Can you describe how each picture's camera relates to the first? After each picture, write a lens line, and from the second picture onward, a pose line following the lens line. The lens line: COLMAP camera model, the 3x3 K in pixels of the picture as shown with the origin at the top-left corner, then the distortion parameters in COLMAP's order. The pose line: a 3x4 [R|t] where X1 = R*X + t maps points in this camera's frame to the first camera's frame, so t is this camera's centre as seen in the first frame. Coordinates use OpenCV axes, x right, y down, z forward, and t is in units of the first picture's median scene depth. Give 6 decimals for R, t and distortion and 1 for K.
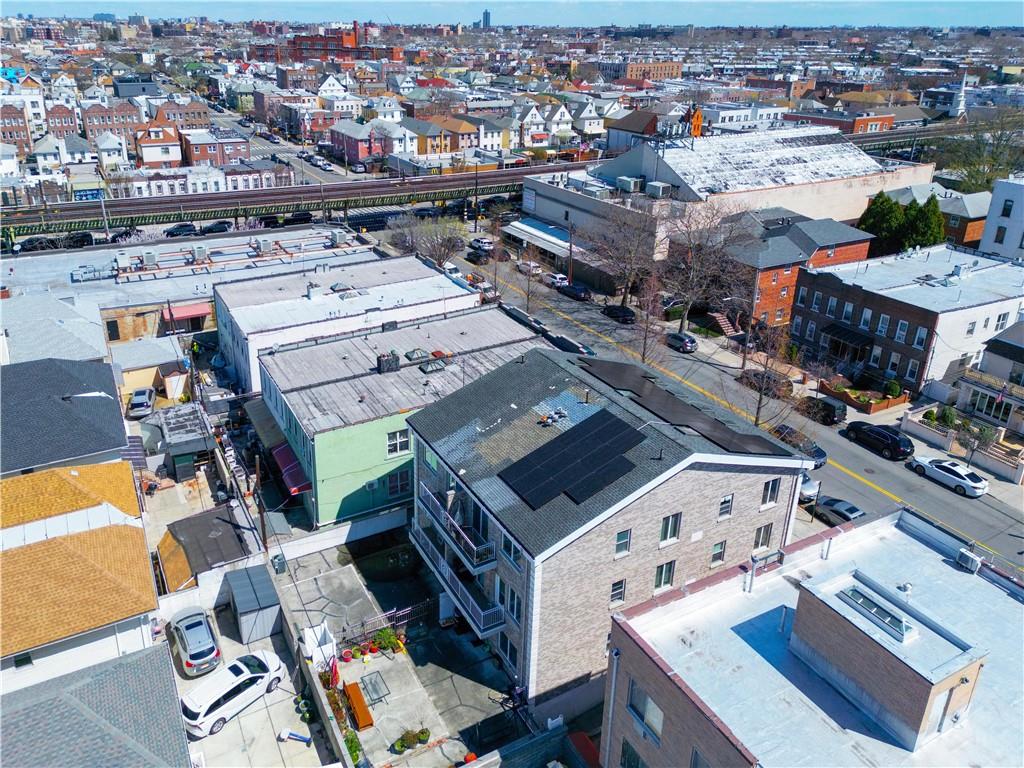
lens RADIAL K [[726.0, 0, 468.8], [0, 726.0, 337.0], [0, 0, 1]] dist [0.025237, 0.000082]
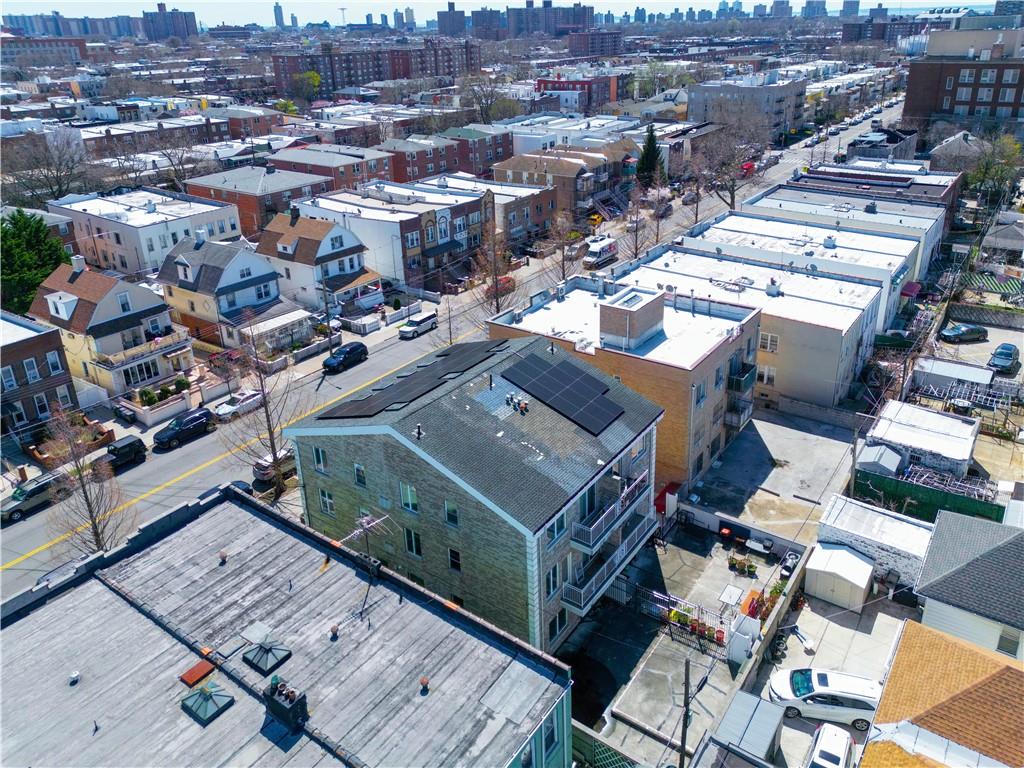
lens RADIAL K [[713.8, 0, 553.8], [0, 713.8, 351.6], [0, 0, 1]] dist [0.079333, -0.079803]
pose [[-0.482265, -0.350792, 0.802724, -0.414983], [0.347792, 0.764346, 0.542969, -0.284376], [-0.804028, 0.541036, -0.246615, 0.697581]]
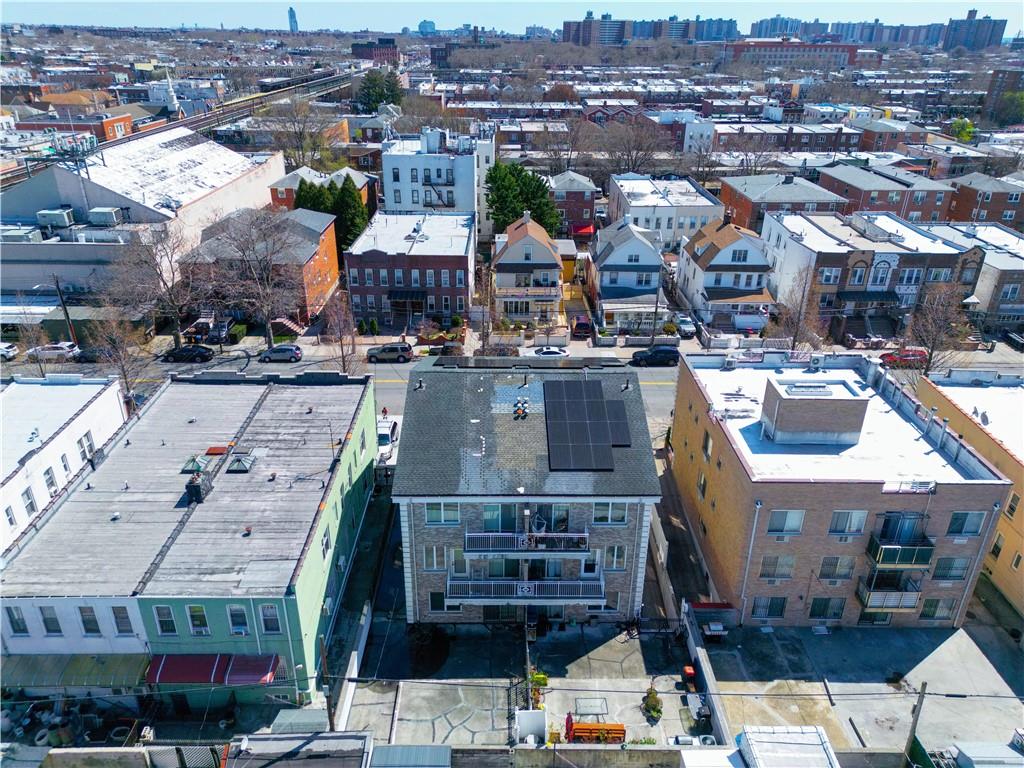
lens RADIAL K [[718.8, 0, 512.0], [0, 718.8, 384.0], [0, 0, 1]] dist [0.008995, -0.004418]
pose [[0.445317, -0.384401, 0.808658, -0.435351], [0.330934, 0.909862, 0.250268, -0.113723], [-0.831971, 0.156164, 0.532389, 0.265541]]
